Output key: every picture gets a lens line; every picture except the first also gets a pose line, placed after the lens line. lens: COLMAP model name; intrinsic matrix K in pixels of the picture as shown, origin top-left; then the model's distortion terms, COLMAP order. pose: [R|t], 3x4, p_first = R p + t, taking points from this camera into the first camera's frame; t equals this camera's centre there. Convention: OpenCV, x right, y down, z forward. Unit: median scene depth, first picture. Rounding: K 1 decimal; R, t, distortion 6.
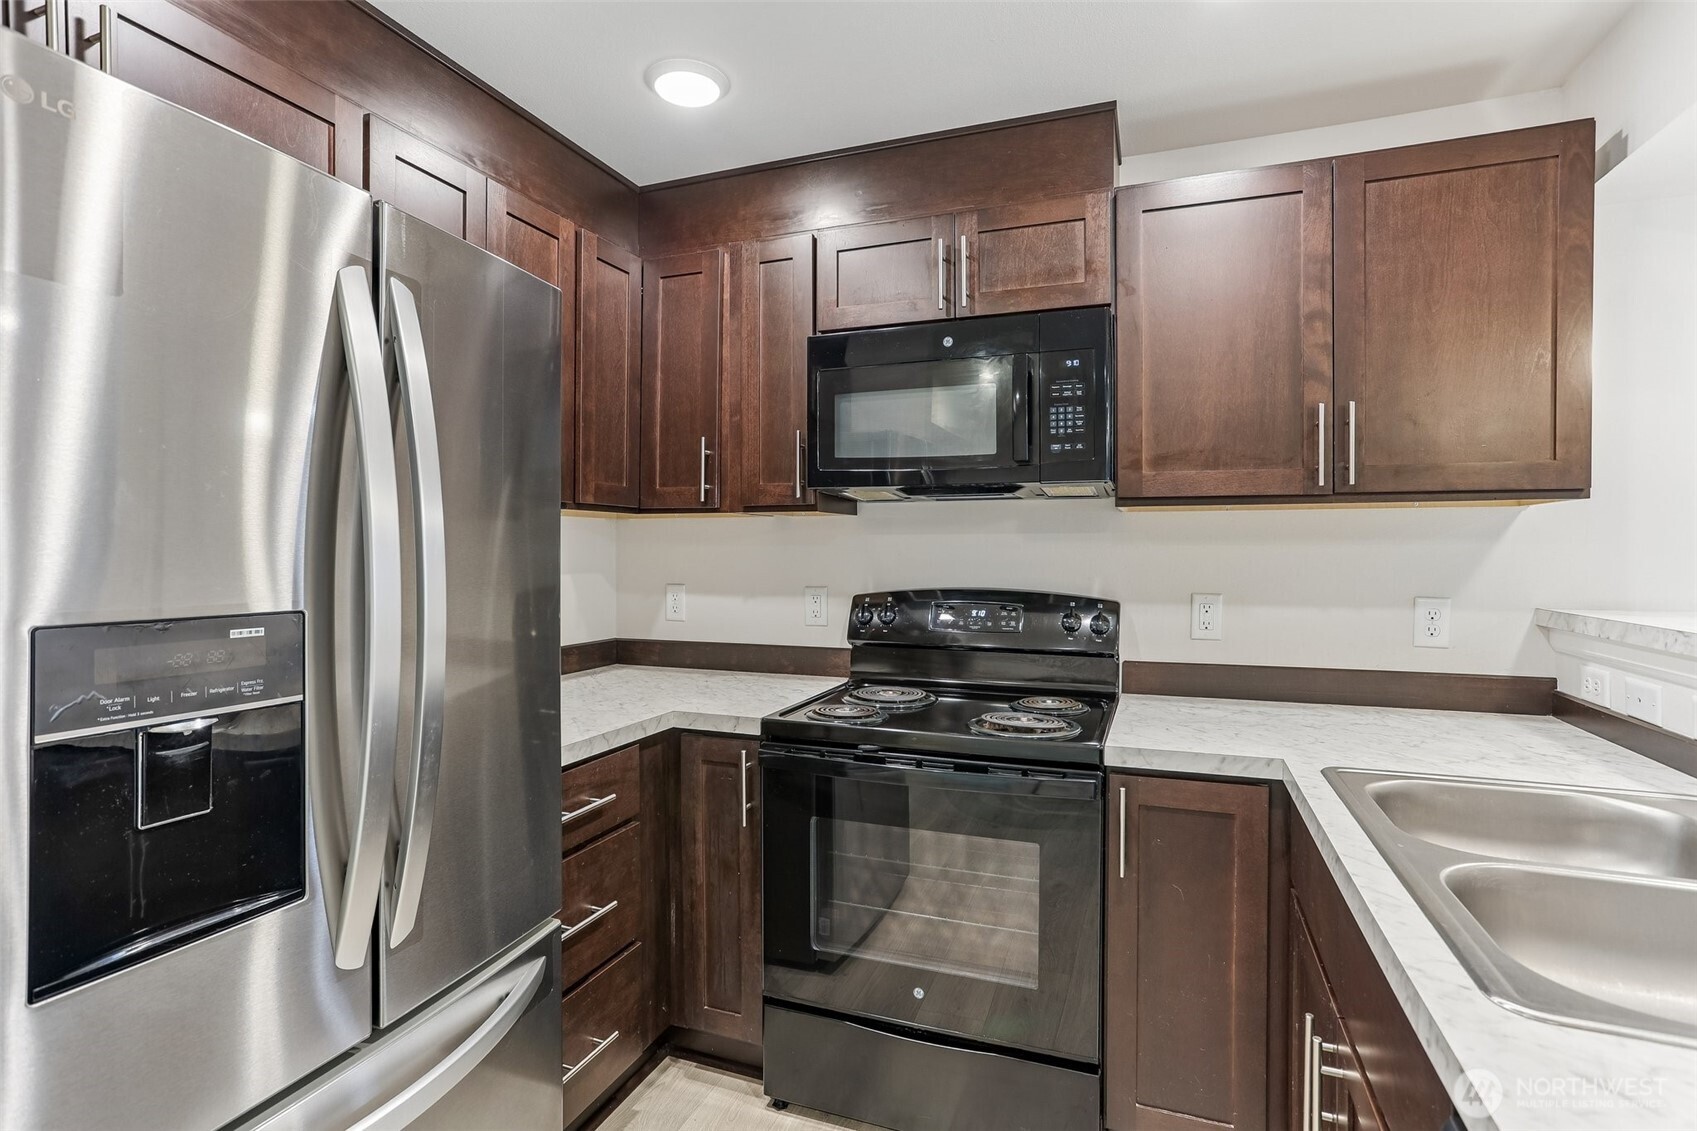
lens RADIAL K [[830.9, 0, 844.5], [0, 830.9, 548.9], [0, 0, 1]] dist [-0.043536, 0.022805]
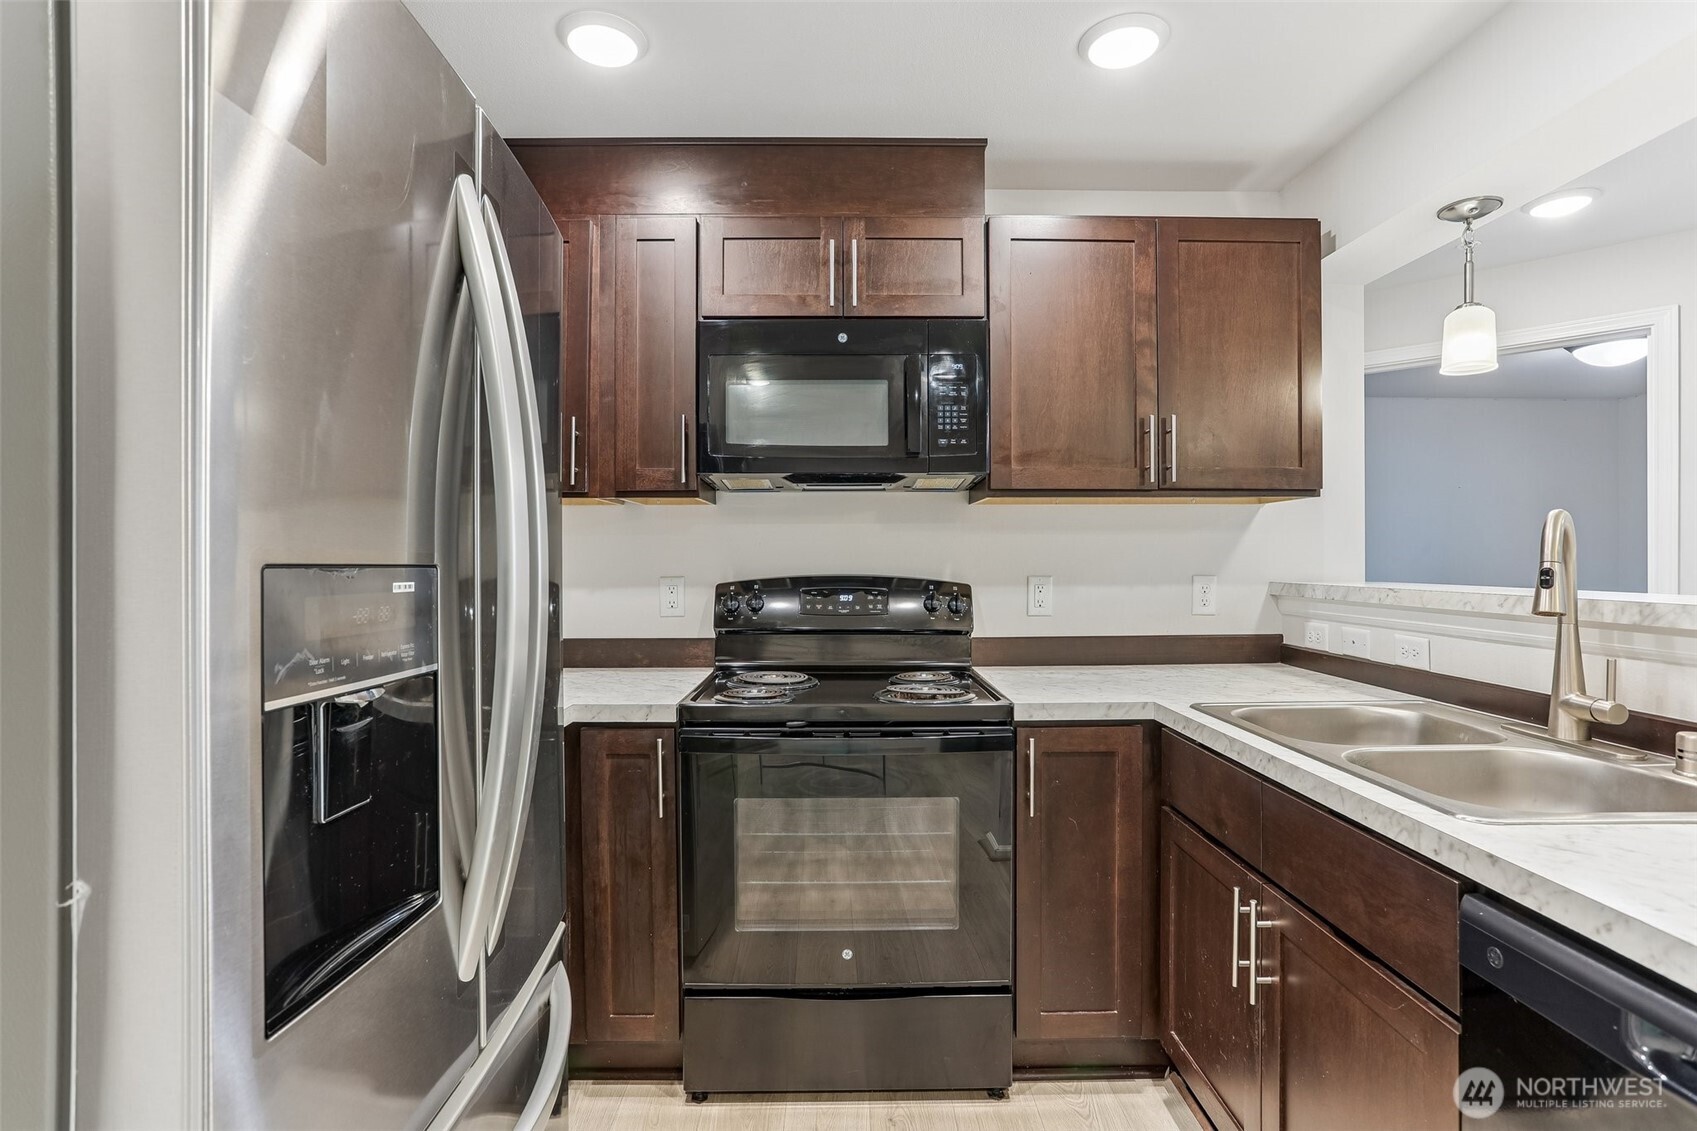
lens RADIAL K [[830.9, 0, 846.6], [0, 830.9, 553.0], [0, 0, 1]] dist [-0.043536, 0.022805]
pose [[0.929942, -0.000063, 0.367706, -0.254323], [0.002698, 0.999974, -0.006650, 0.030673], [-0.367697, 0.007176, 0.929918, 0.017000]]
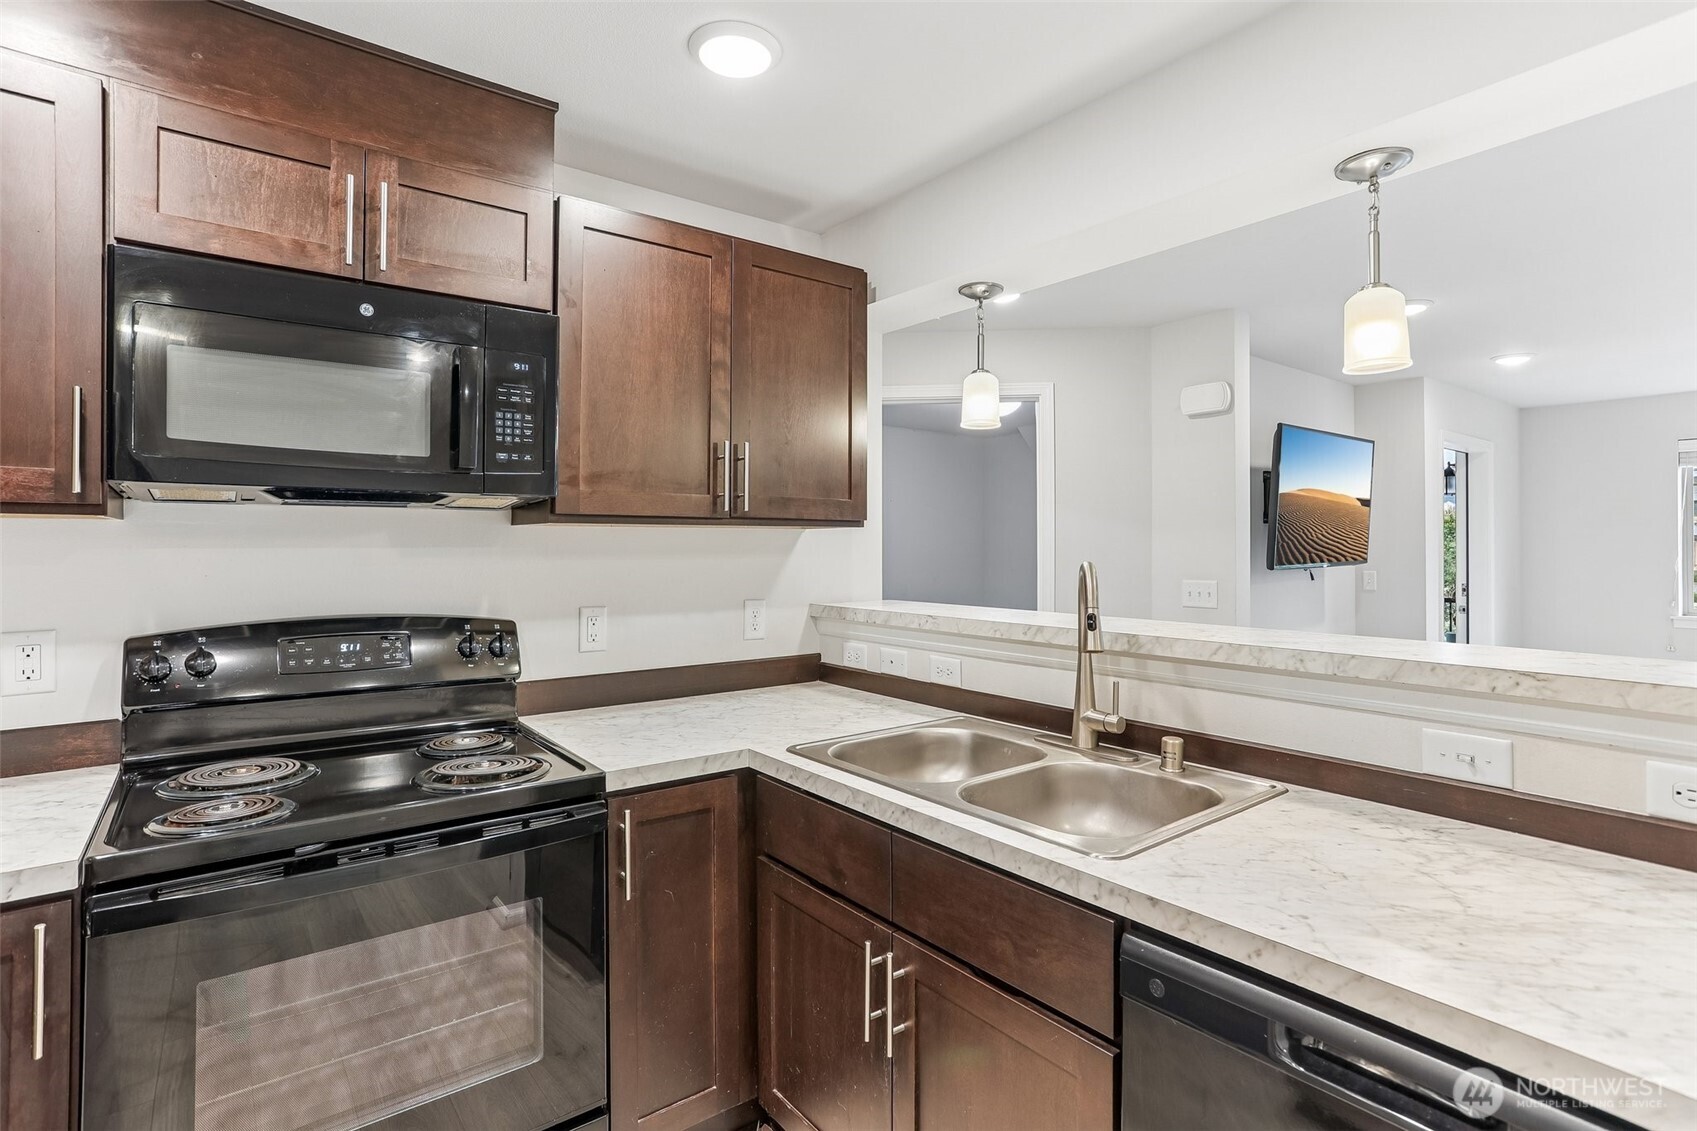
lens RADIAL K [[830.9, 0, 836.9], [0, 830.9, 537.0], [0, 0, 1]] dist [-0.043536, 0.022805]
pose [[0.527079, 0.008338, 0.849775, -0.297463], [-0.000001, 0.999952, -0.009810, -0.024053], [-0.849816, 0.005170, 0.527054, 0.201335]]
